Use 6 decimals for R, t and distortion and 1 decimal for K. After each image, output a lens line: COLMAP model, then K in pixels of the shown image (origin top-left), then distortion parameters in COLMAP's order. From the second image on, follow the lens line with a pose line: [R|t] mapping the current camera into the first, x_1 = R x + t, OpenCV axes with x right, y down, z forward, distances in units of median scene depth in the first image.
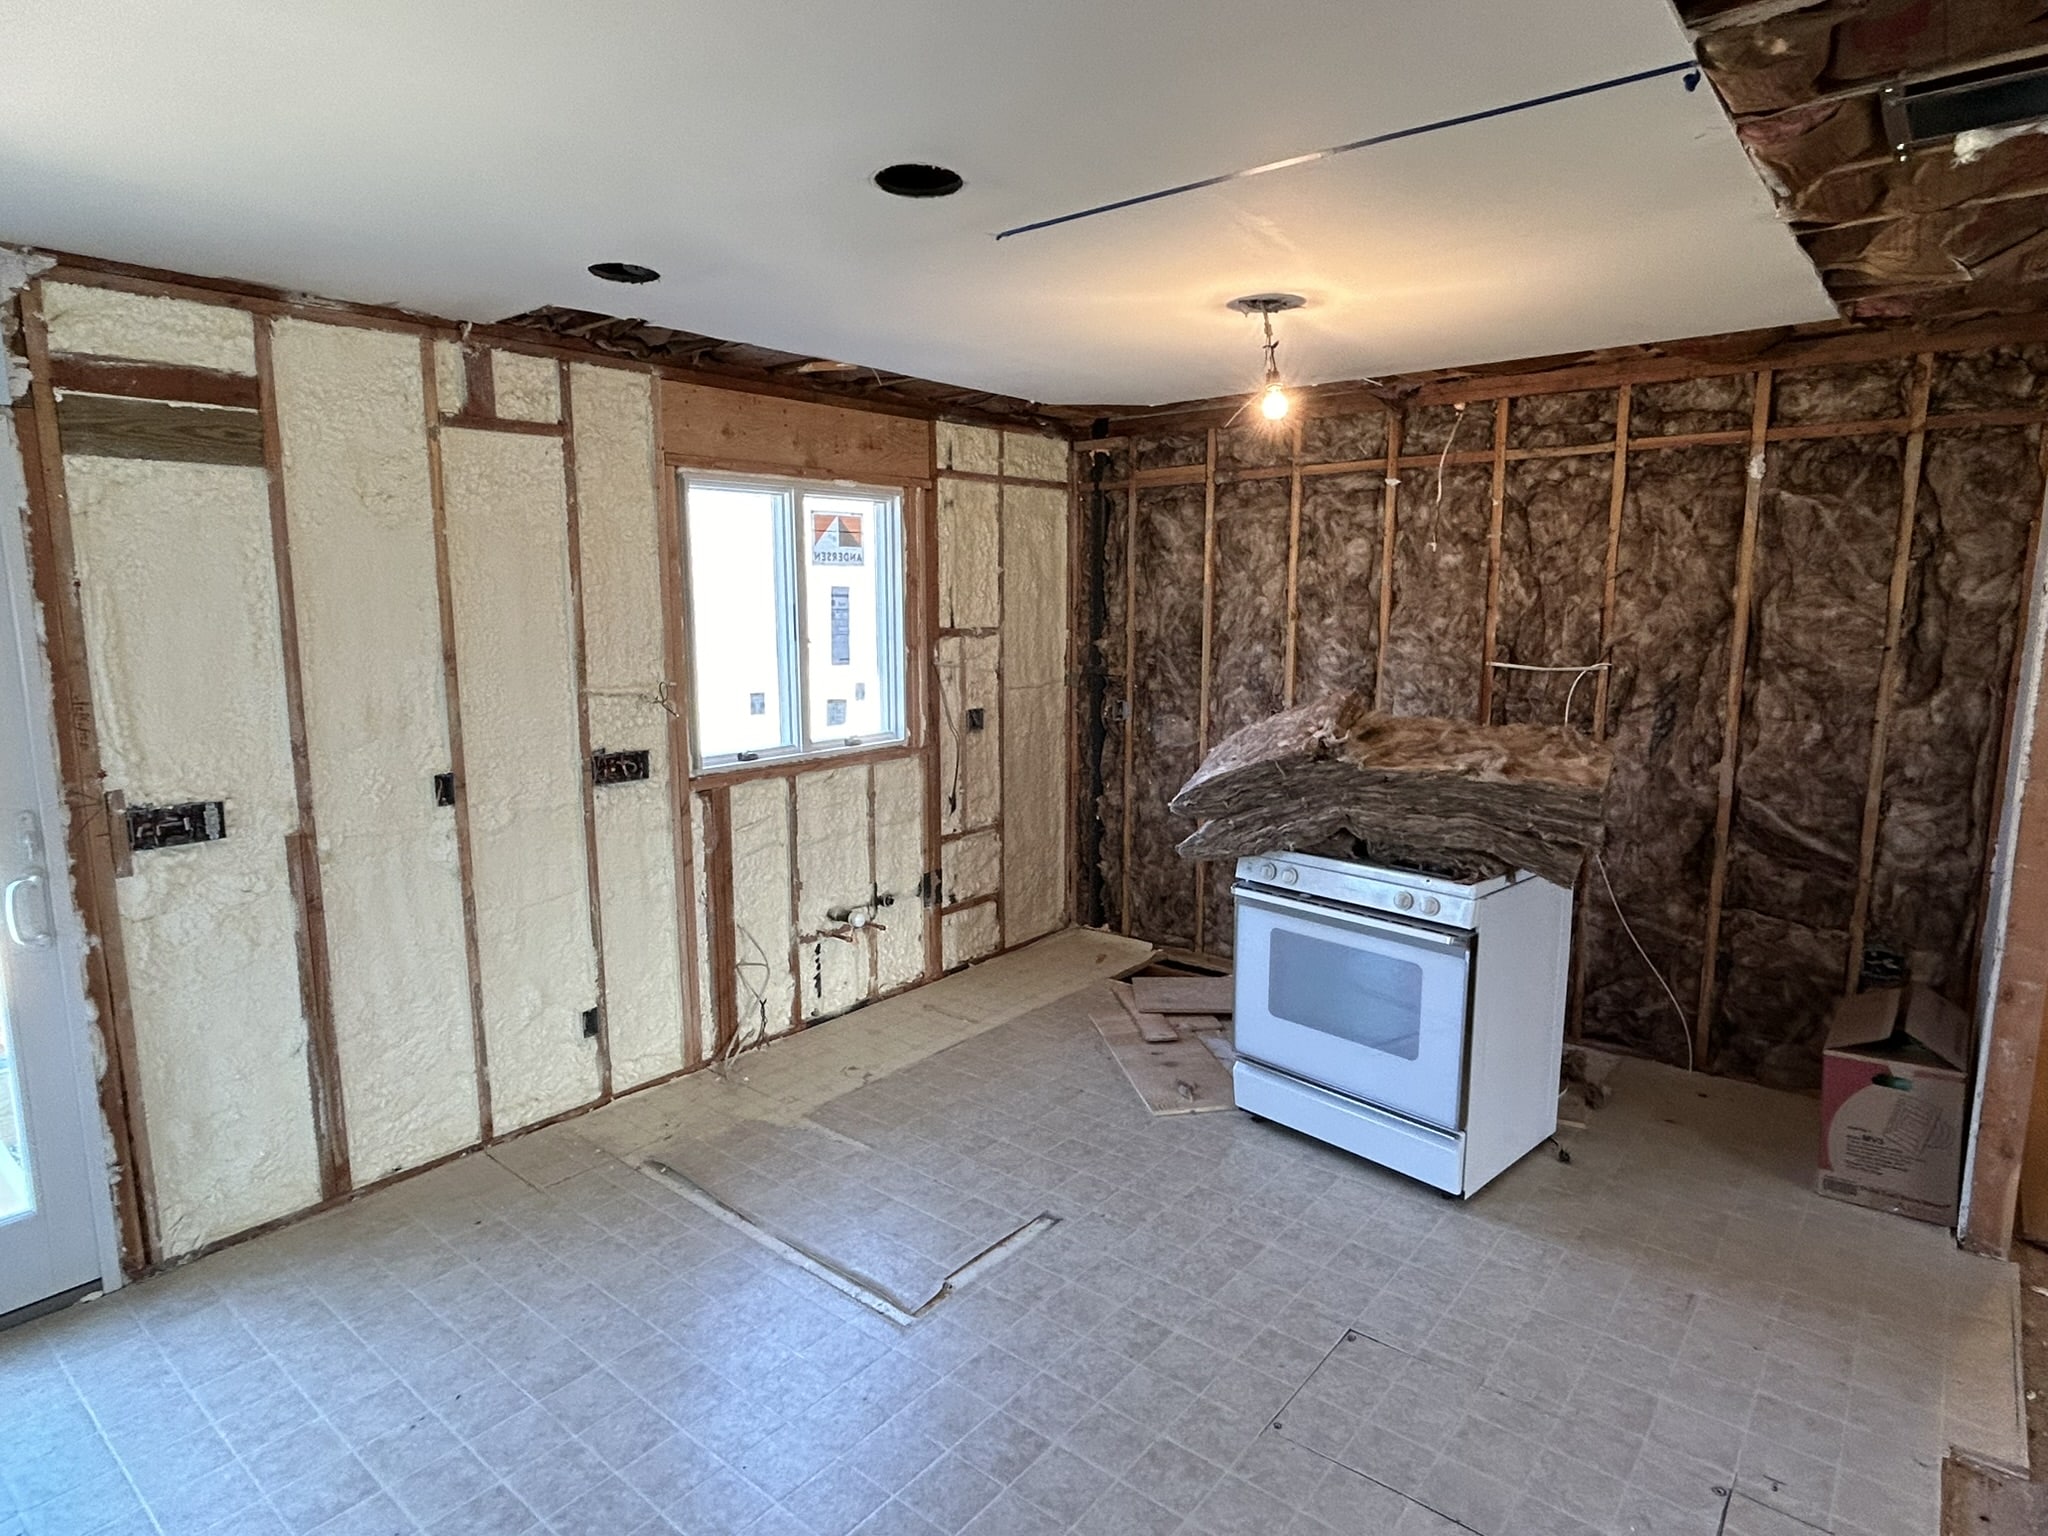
lens RADIAL K [[1142.5, 0, 1021.8], [0, 1142.5, 765.5], [0, 0, 1]] dist [-0.002225, -0.001043]
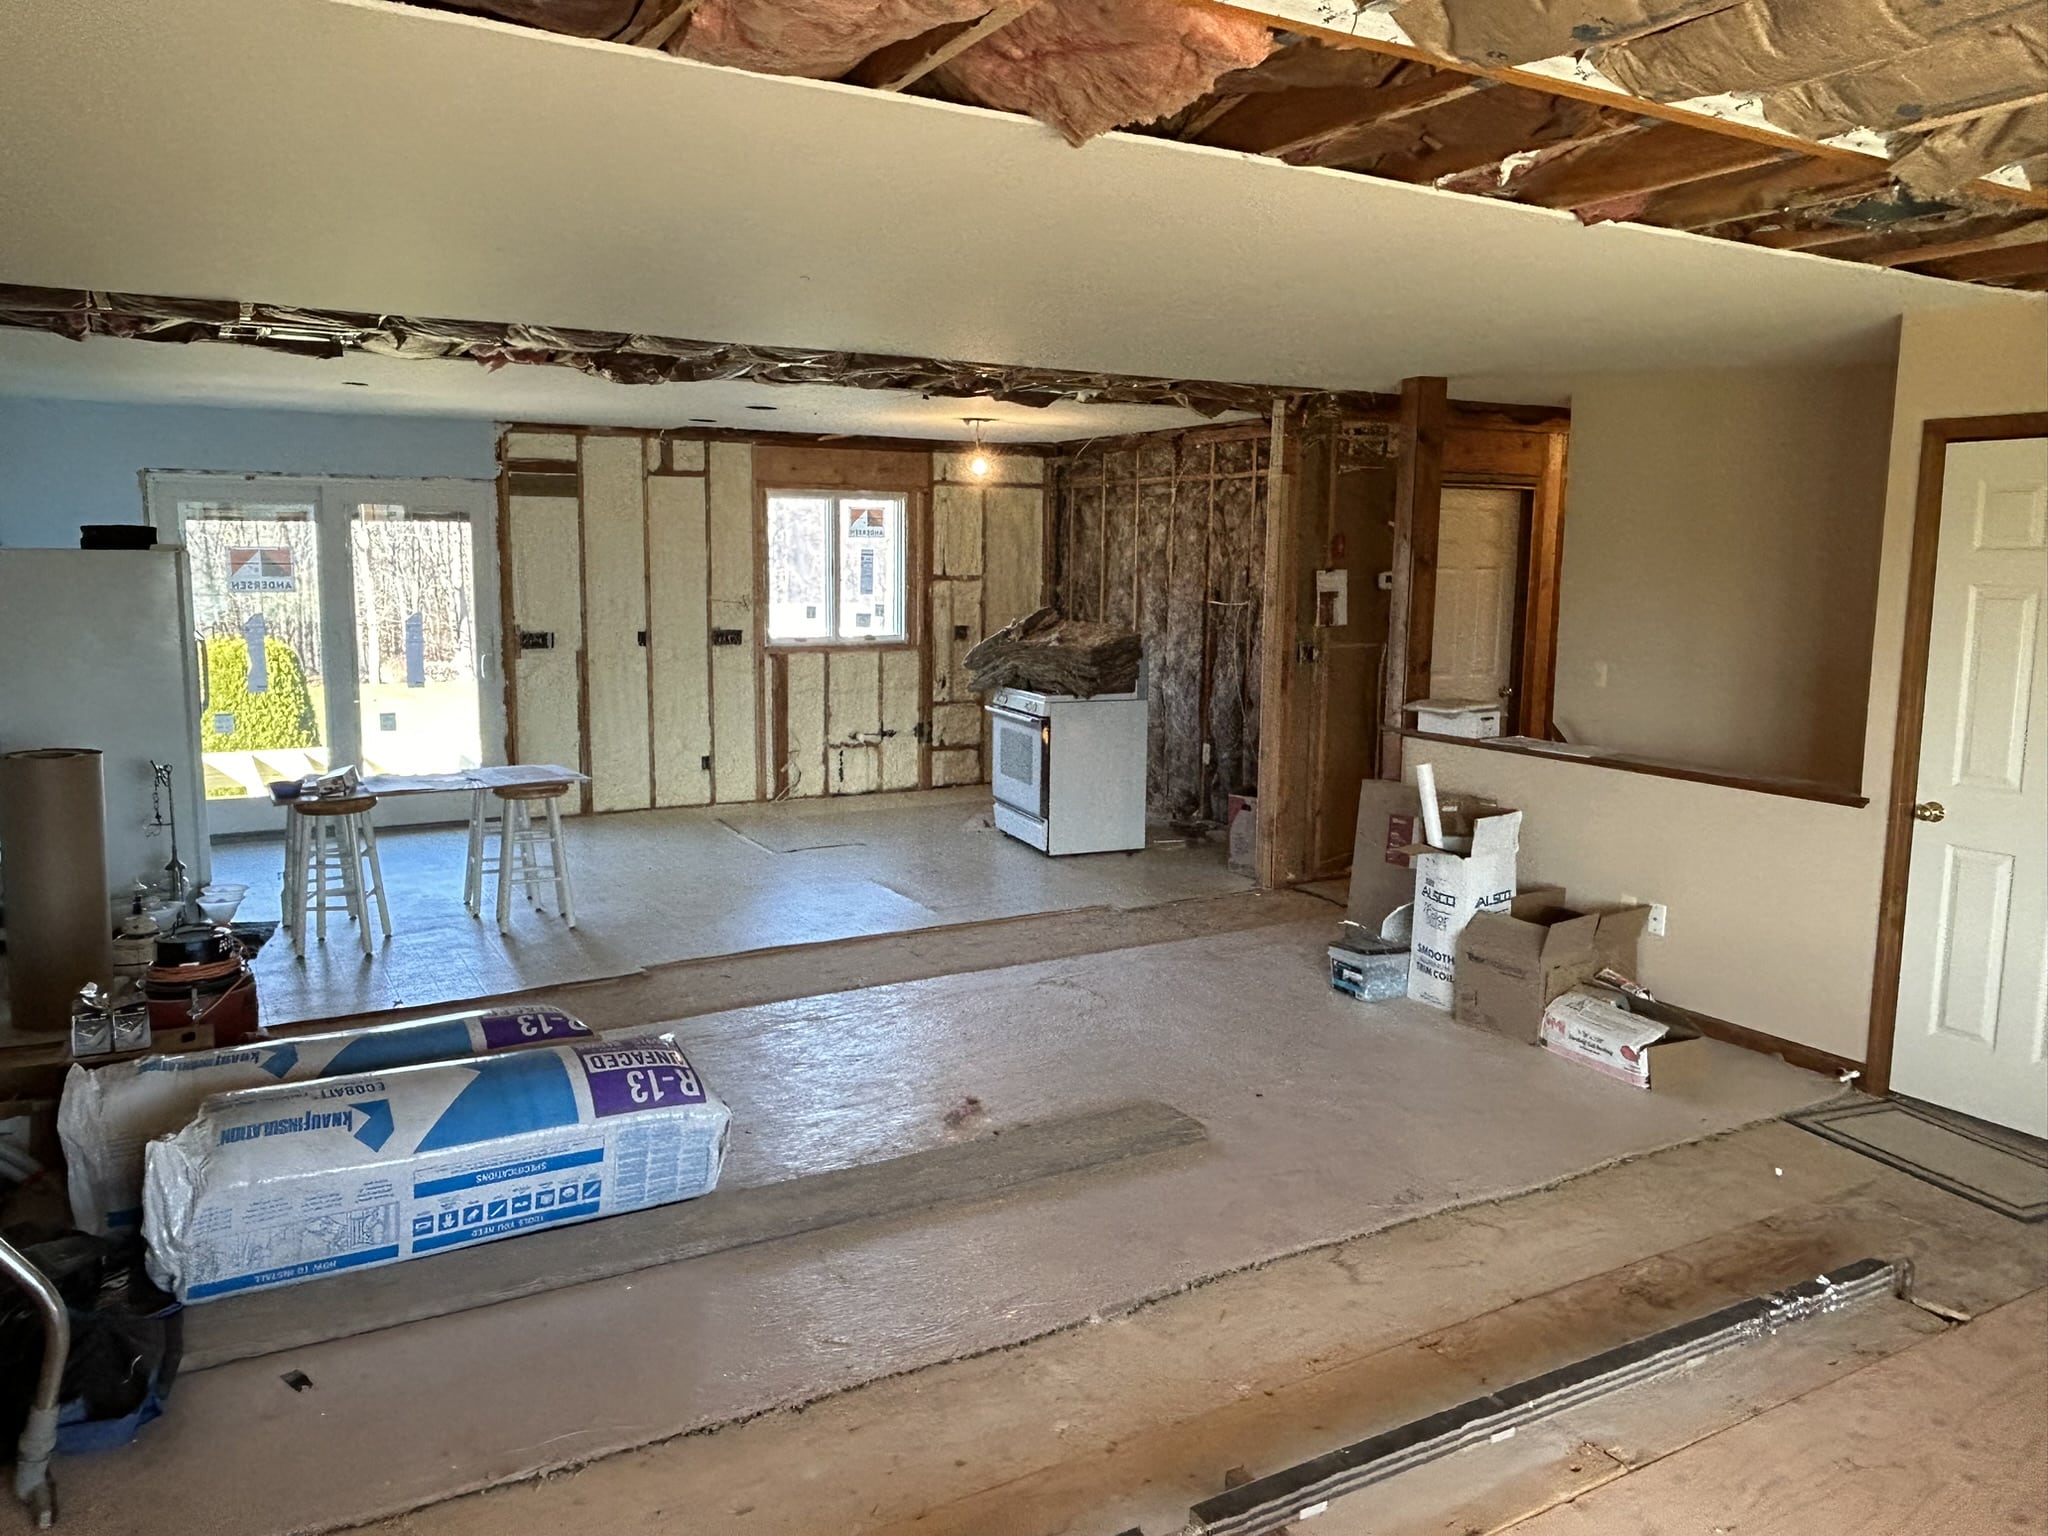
lens RADIAL K [[1475.2, 0, 1023.5], [0, 1475.2, 764.3], [0, 0, 1]] dist [0.006715, 0.000305]
pose [[0.936309, 0.063716, -0.345349, 0.933402], [-0.066906, 0.997756, 0.002687, 0.162142], [0.344745, 0.020590, 0.938471, -1.116415]]
